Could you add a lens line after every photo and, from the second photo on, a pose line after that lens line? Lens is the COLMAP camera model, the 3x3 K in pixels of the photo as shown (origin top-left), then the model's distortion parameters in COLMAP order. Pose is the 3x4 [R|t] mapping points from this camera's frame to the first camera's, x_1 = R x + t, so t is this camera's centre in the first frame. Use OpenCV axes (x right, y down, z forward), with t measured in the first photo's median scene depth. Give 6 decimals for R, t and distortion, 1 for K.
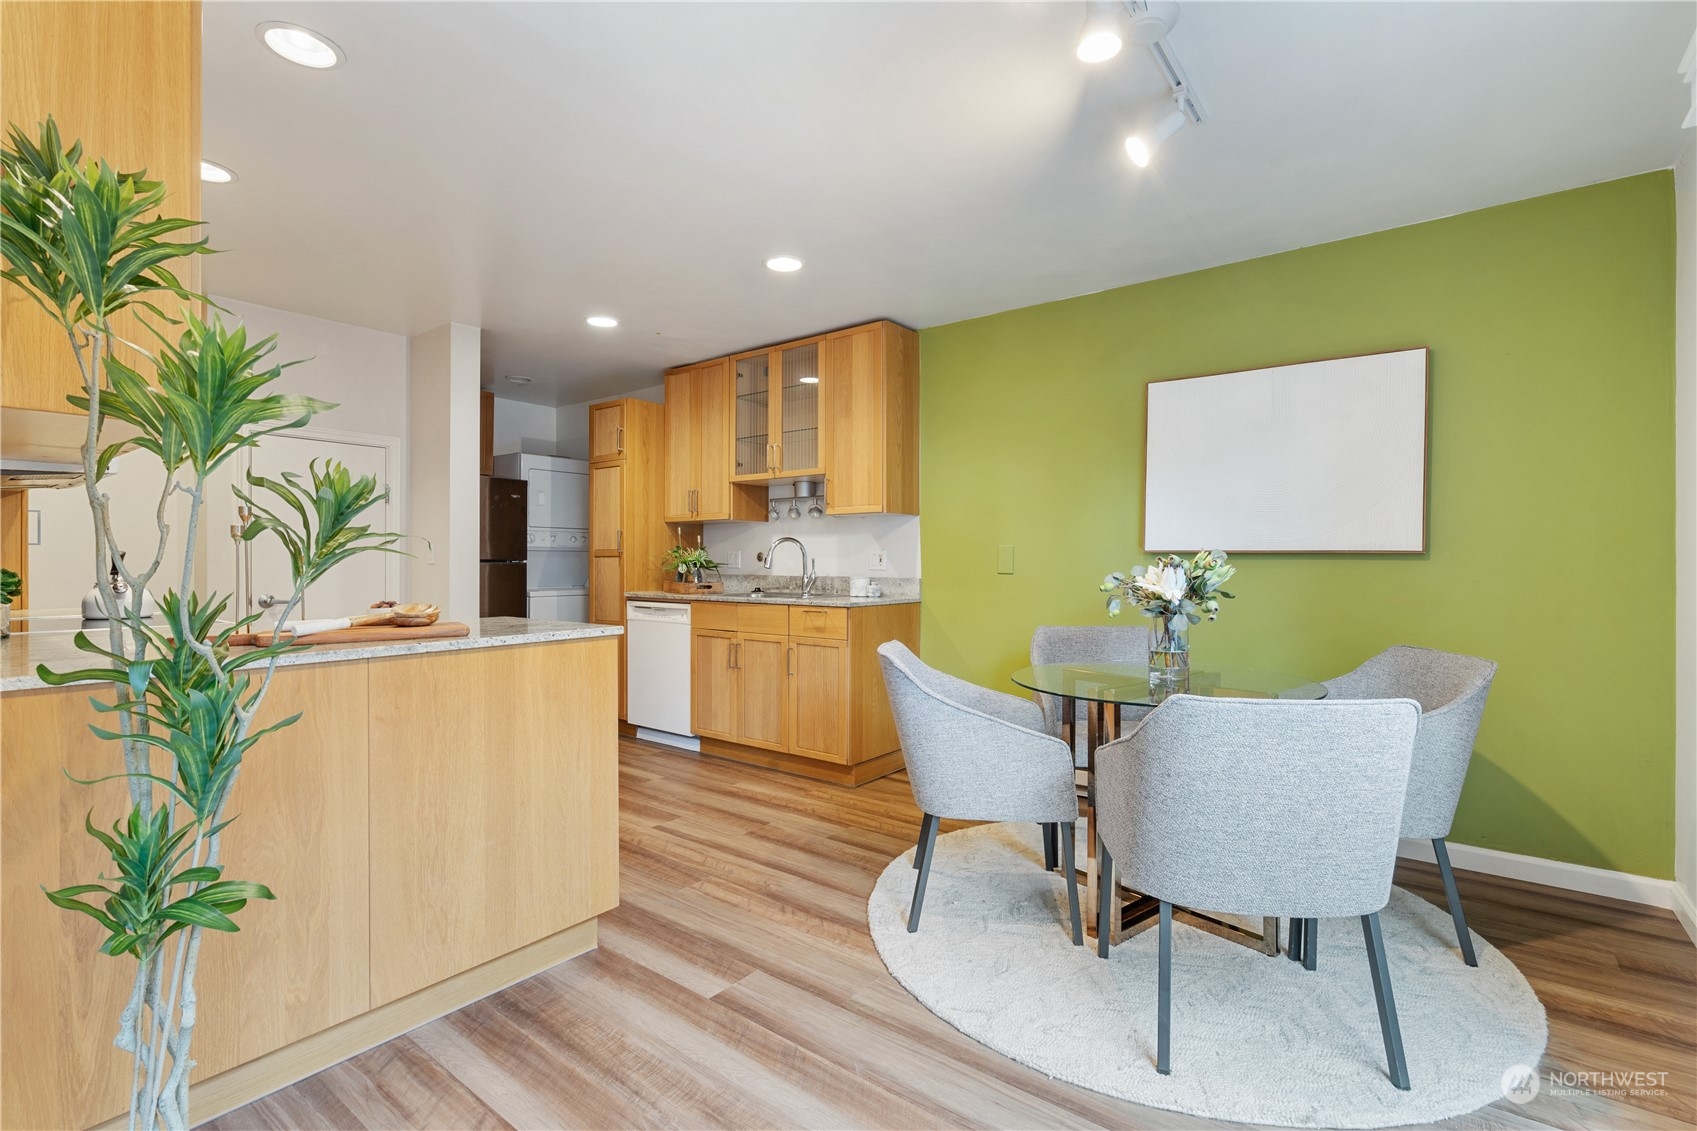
lens RADIAL K [[790.9, 0, 864.7], [0, 790.9, 566.9], [0, 0, 1]] dist [-0.011426, 0.000962]
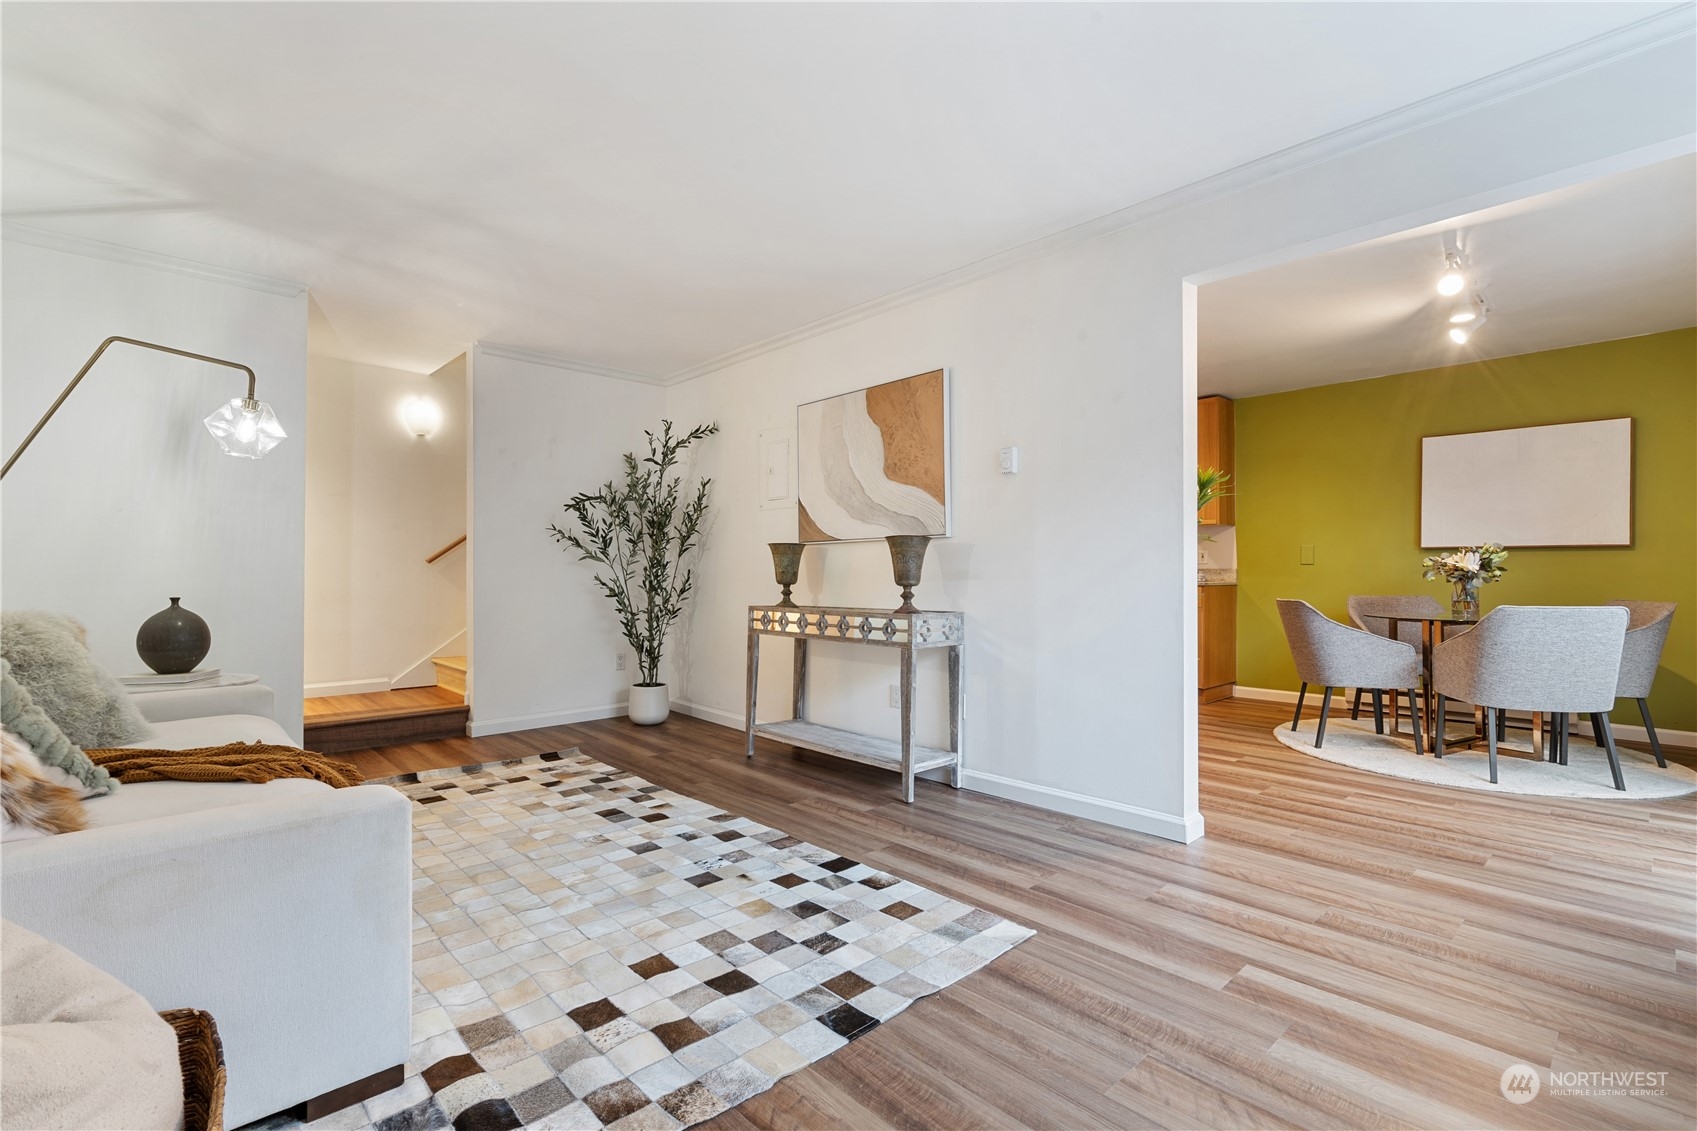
lens RADIAL K [[790.9, 0, 844.5], [0, 790.9, 567.0], [0, 0, 1]] dist [-0.011426, 0.000962]
pose [[0.985368, 0.000233, -0.170441, -0.702243], [-0.002984, 0.999869, -0.015888, 0.064825], [0.170415, 0.016164, 0.985240, -0.993826]]
